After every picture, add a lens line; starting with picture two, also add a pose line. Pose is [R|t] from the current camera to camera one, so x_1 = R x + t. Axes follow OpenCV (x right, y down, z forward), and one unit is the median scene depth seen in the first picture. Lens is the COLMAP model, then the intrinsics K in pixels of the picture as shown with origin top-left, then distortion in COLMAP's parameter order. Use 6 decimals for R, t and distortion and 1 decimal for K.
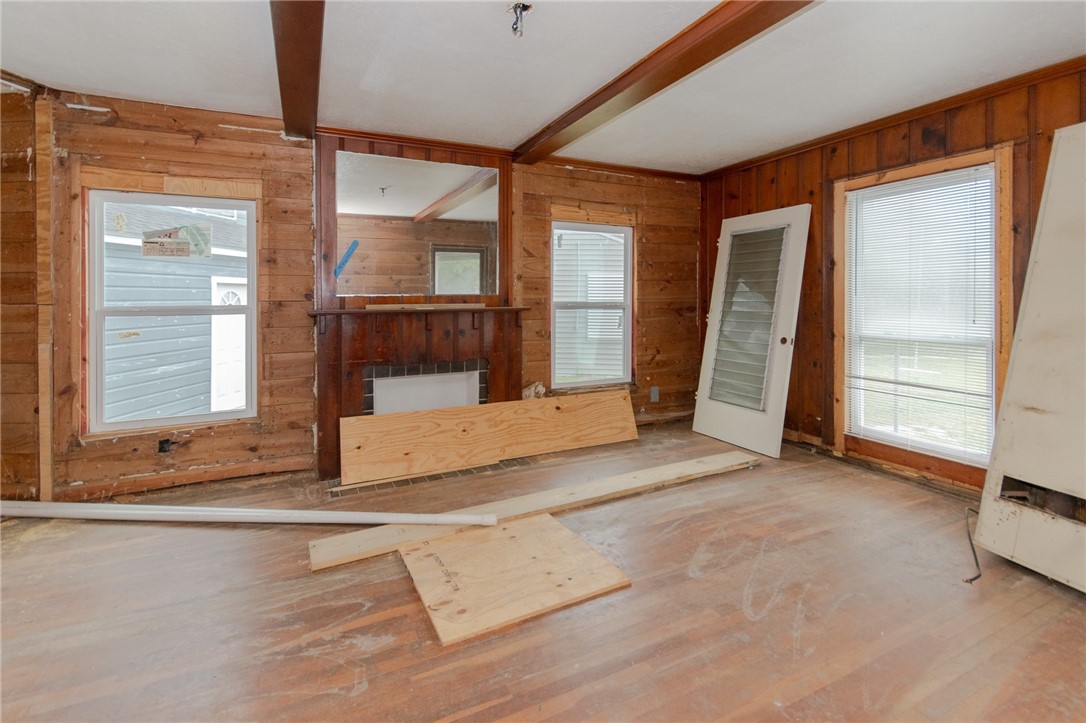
lens RADIAL K [[507.5, 0, 537.4], [0, 507.5, 296.0], [0, 0, 1]] dist [0.001792, 0.000248]
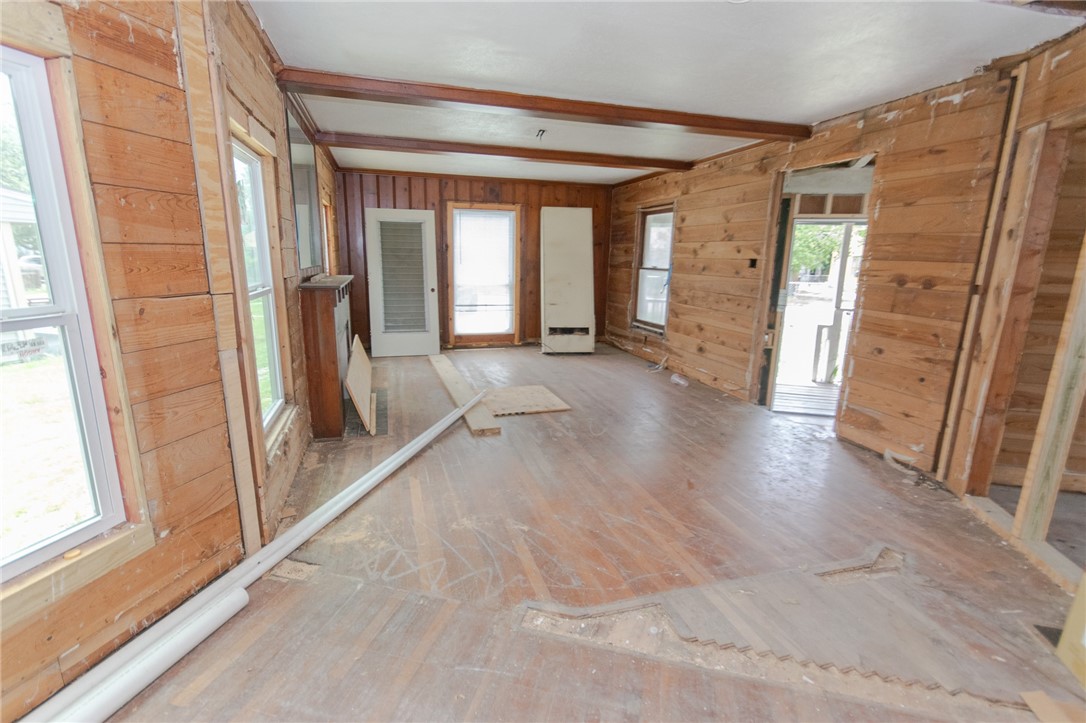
lens RADIAL K [[491.5, 0, 540.8], [0, 491.5, 366.8], [0, 0, 1]] dist [0.005770, 0.001005]
pose [[0.157648, -0.210197, 0.964865, -1.463493], [-0.017997, 0.976309, 0.215631, -0.035612], [-0.987331, -0.051358, 0.150130, 0.440555]]
